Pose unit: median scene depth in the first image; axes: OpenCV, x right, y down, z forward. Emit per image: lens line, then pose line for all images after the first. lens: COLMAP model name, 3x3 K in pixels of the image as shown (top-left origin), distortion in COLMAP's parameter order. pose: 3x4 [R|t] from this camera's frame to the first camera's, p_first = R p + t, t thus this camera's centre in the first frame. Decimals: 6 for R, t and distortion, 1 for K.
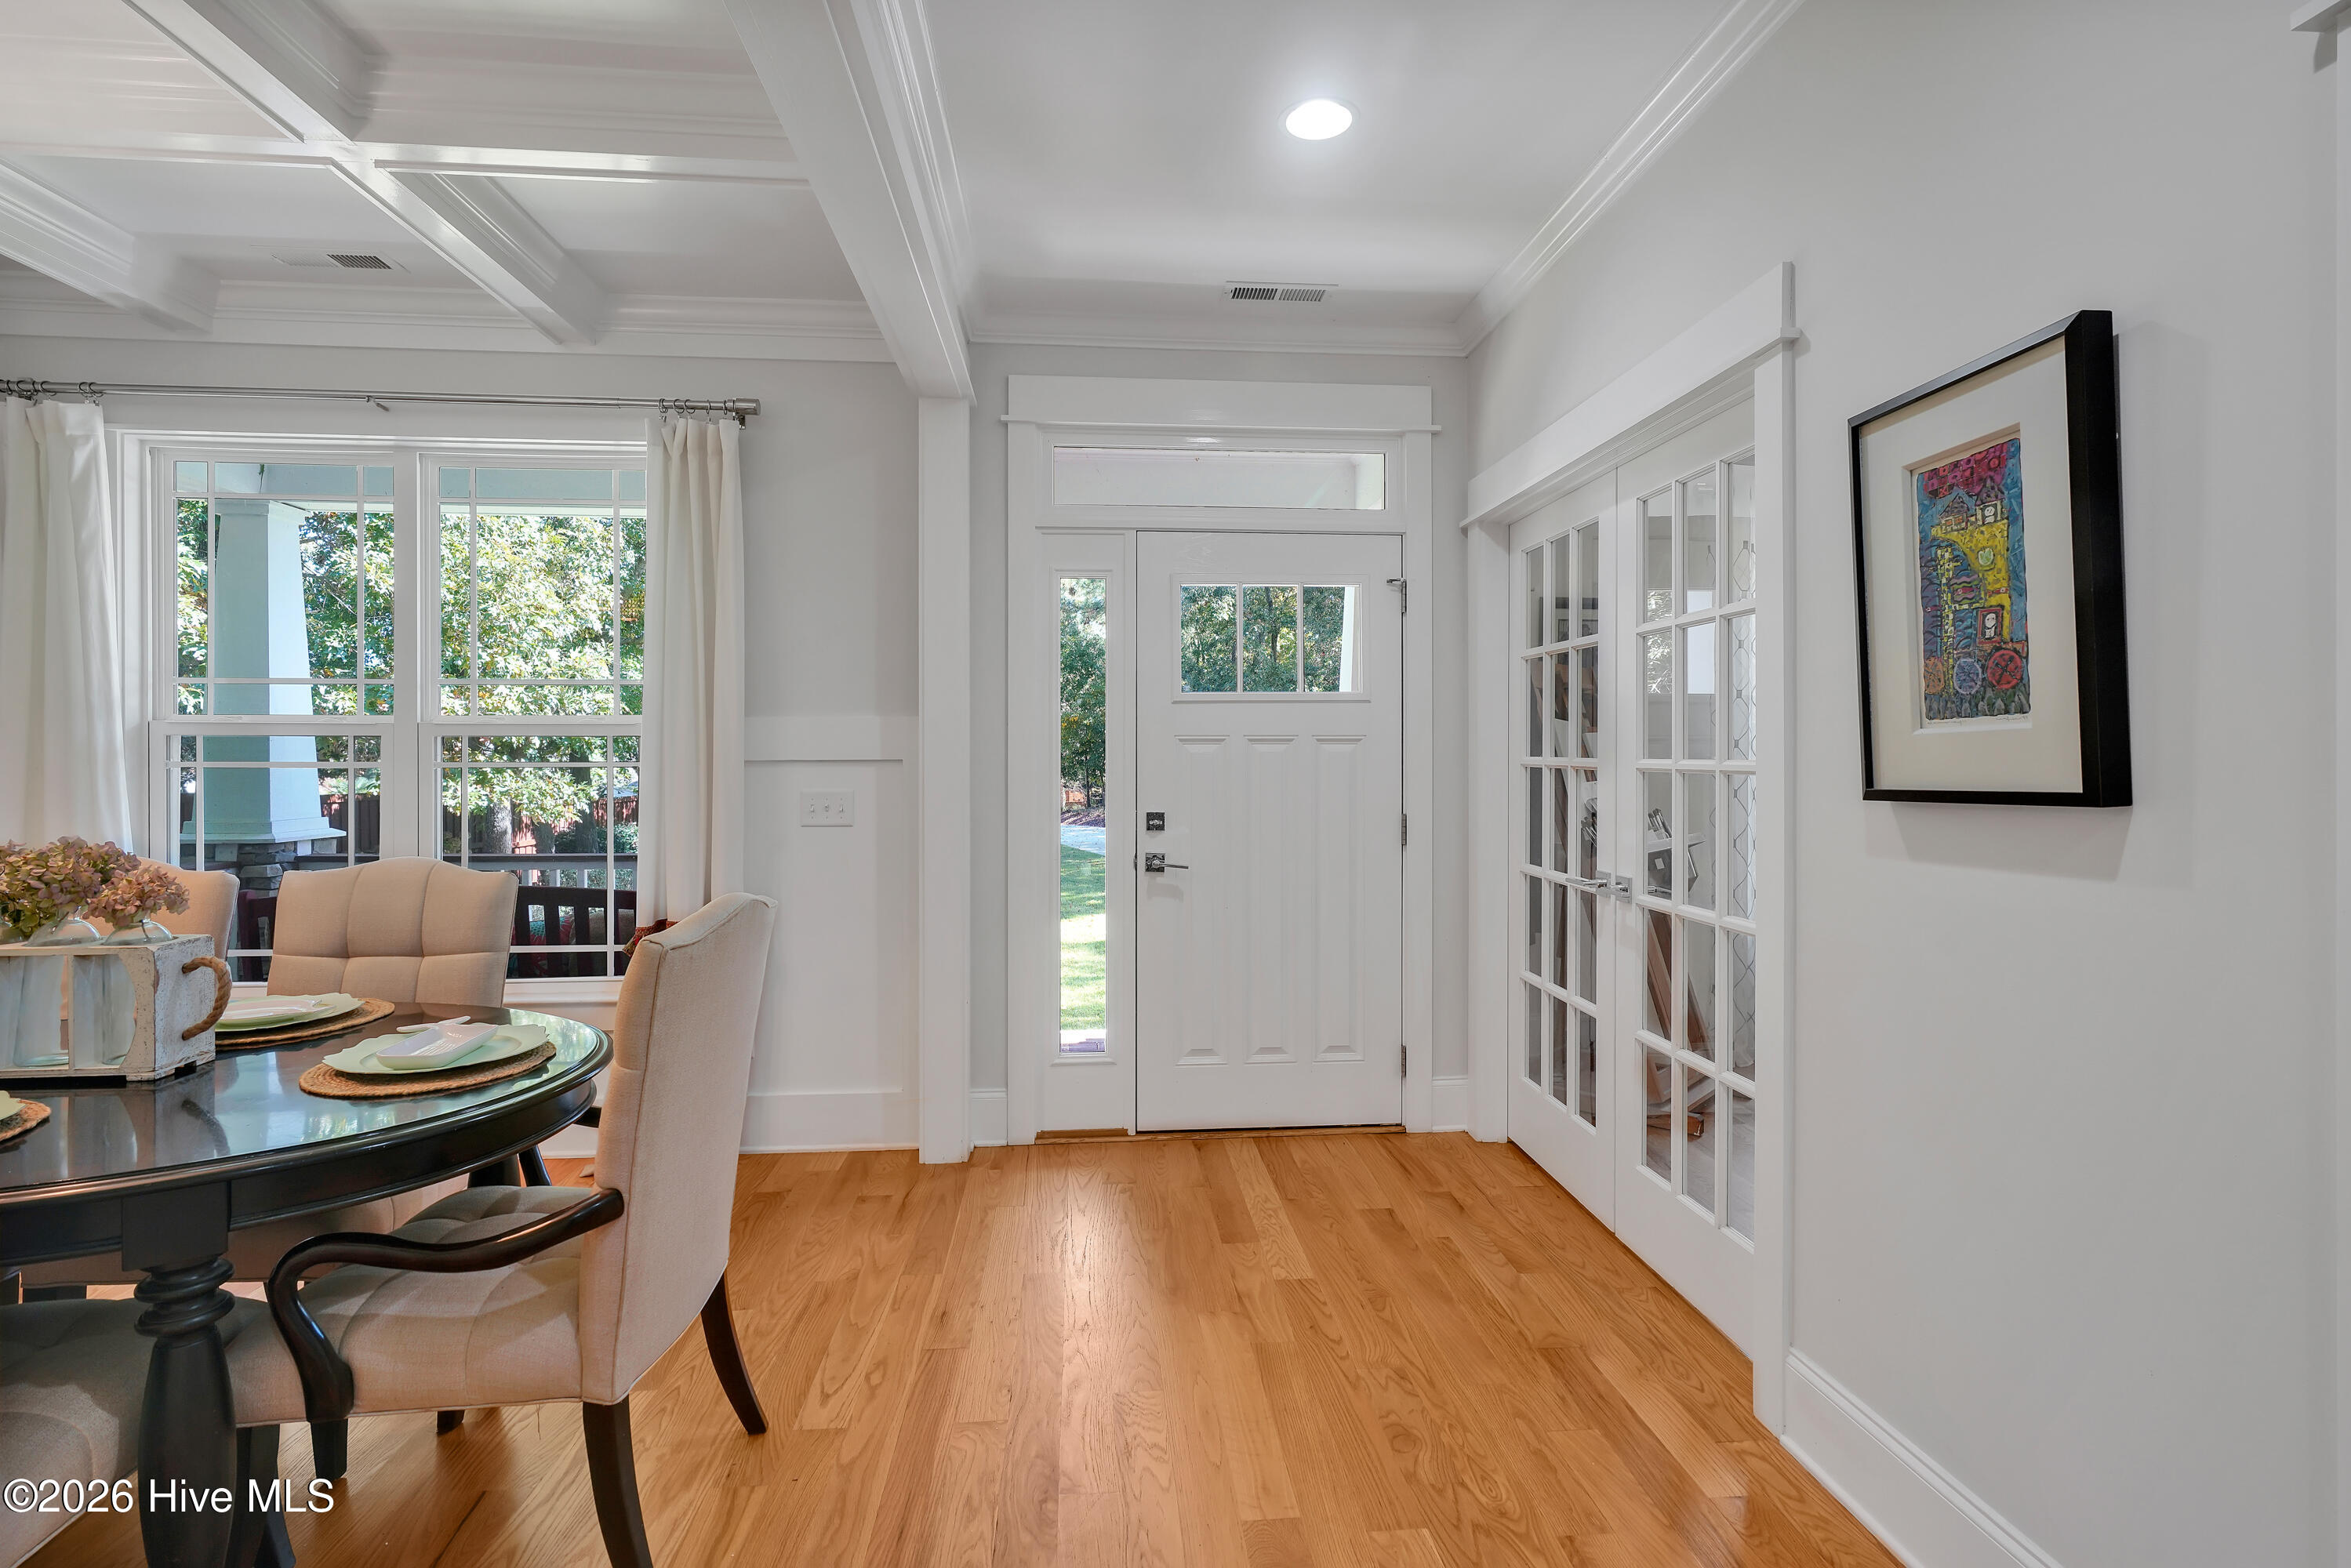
lens RADIAL K [[1119.3, 0, 1184.0], [0, 1119.3, 756.8], [0, 0, 1]] dist [-0.011138, 0.005799]
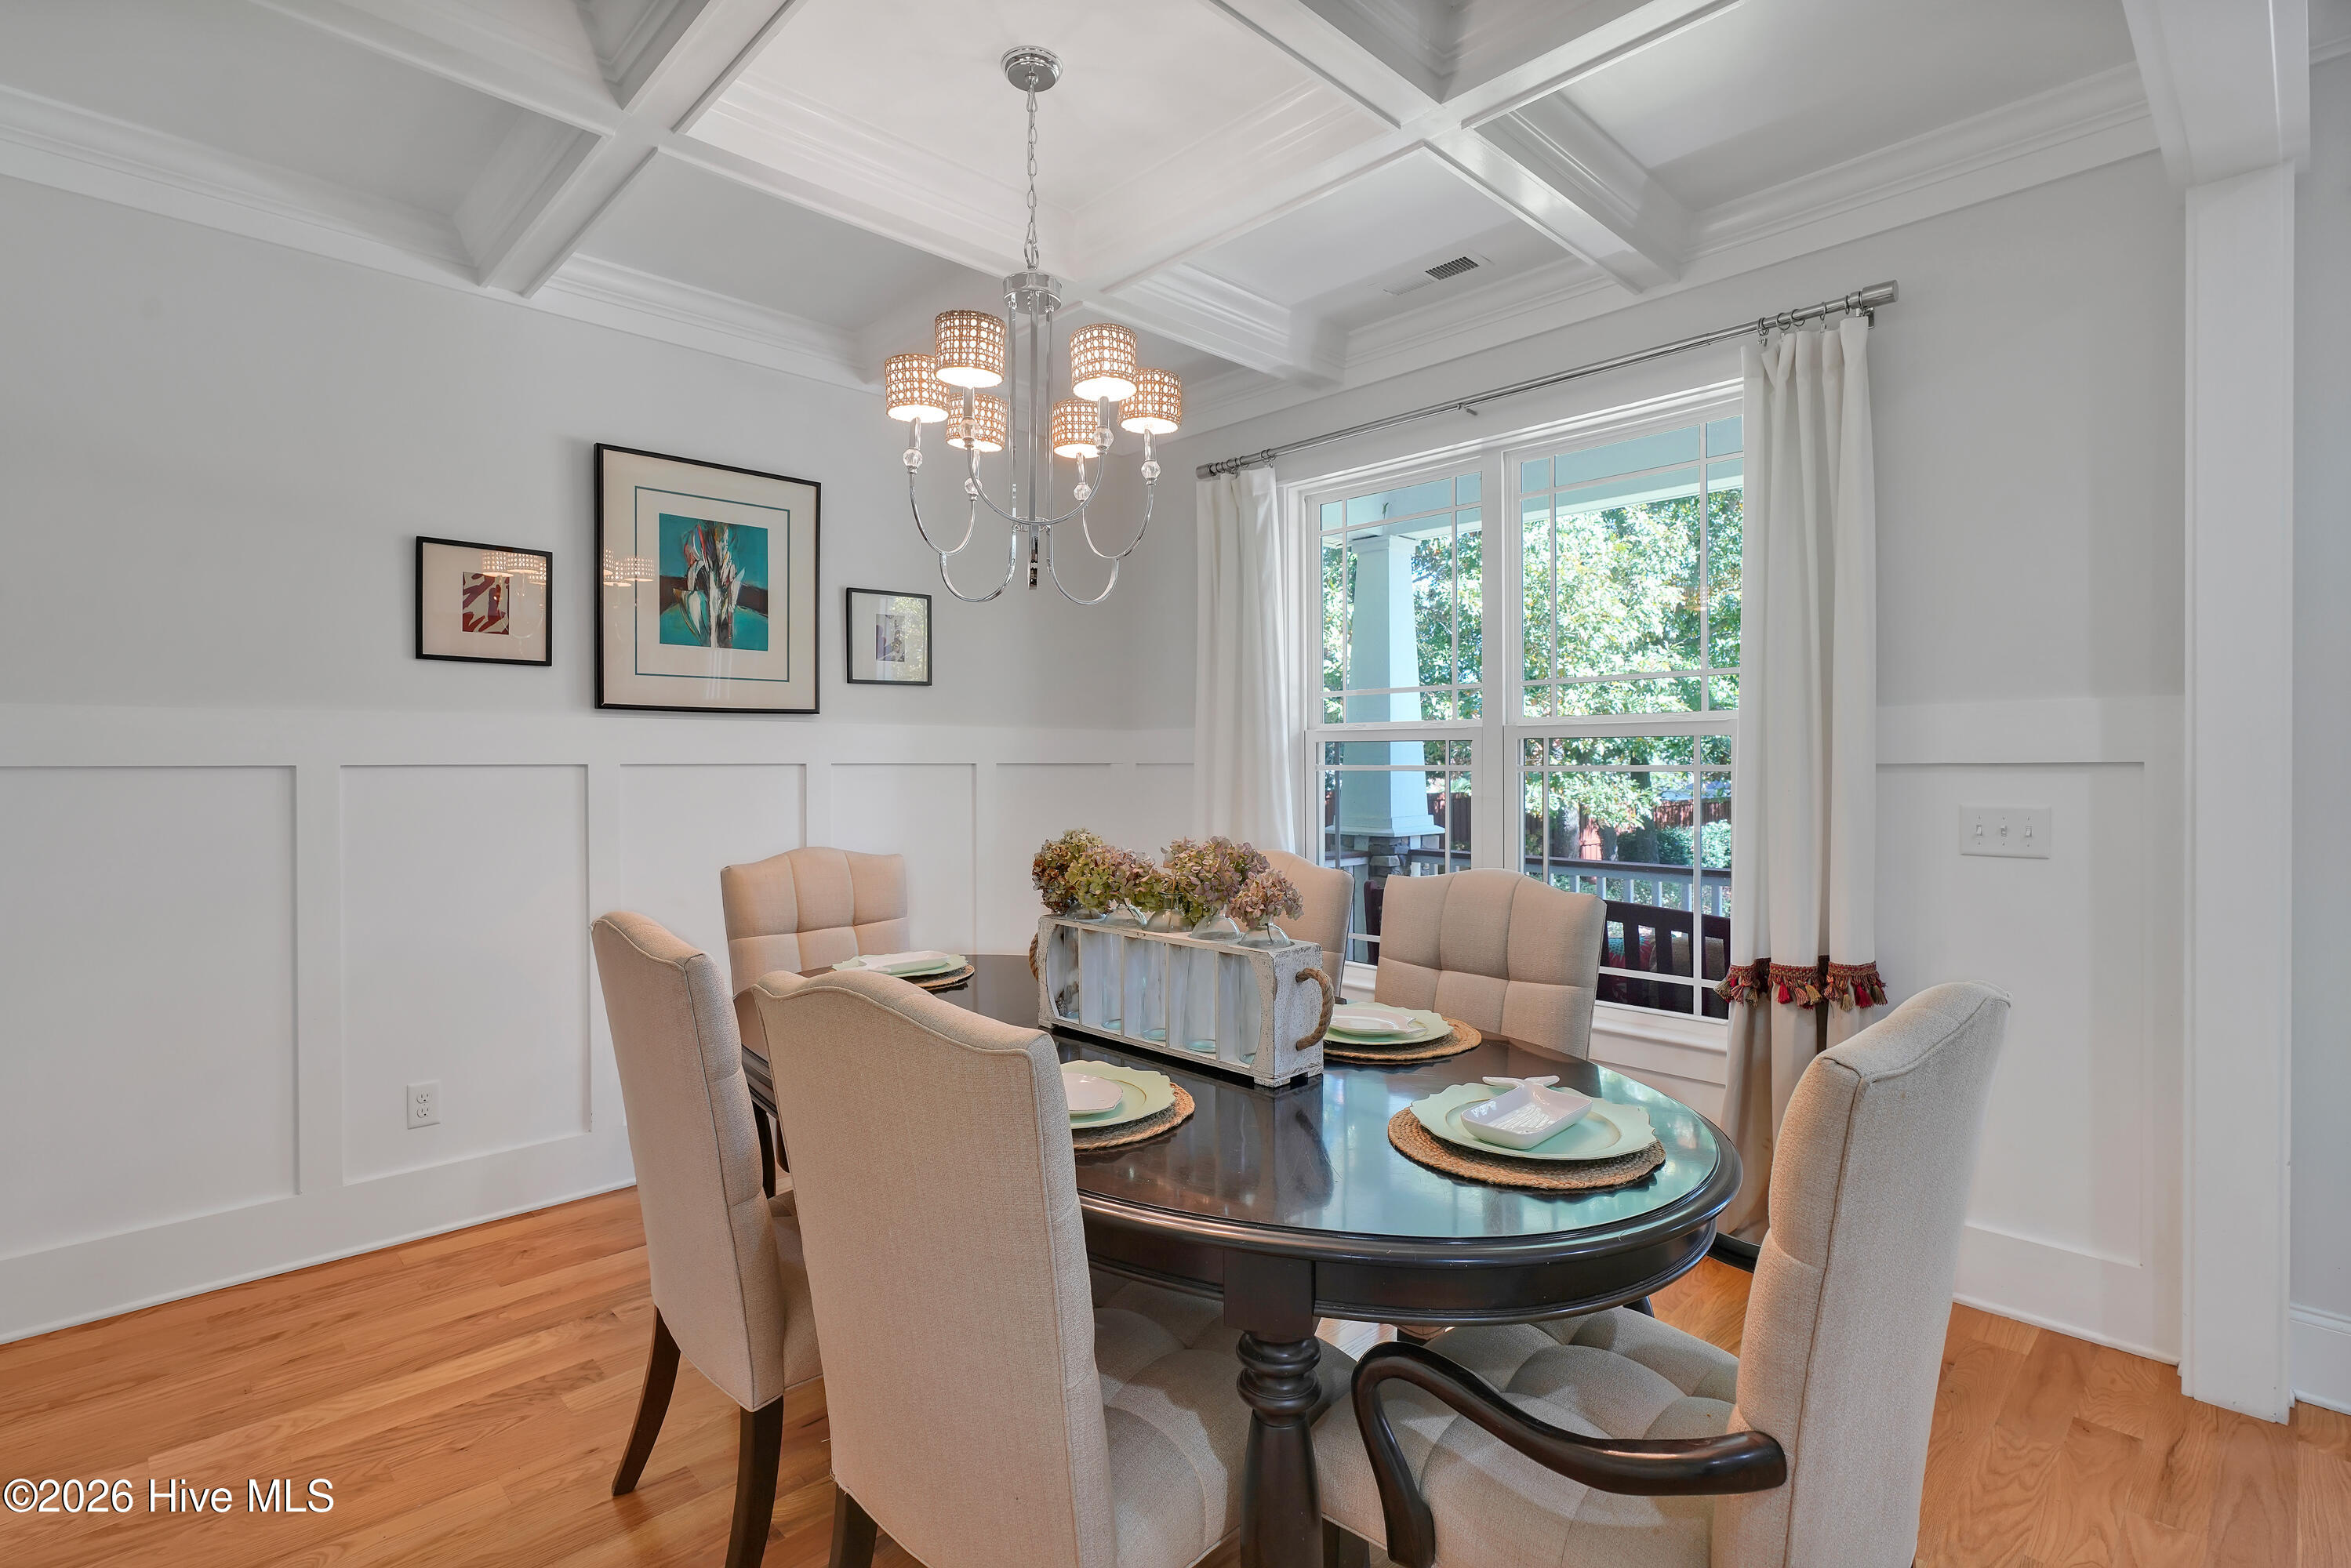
lens RADIAL K [[1119.3, 0, 1166.8], [0, 1119.3, 769.3], [0, 0, 1]] dist [-0.011138, 0.005799]
pose [[0.626223, 0.002885, -0.779639, -0.108223], [0.003383, 0.999974, 0.006417, 0.000735], [0.779637, -0.006656, 0.626196, 0.156687]]
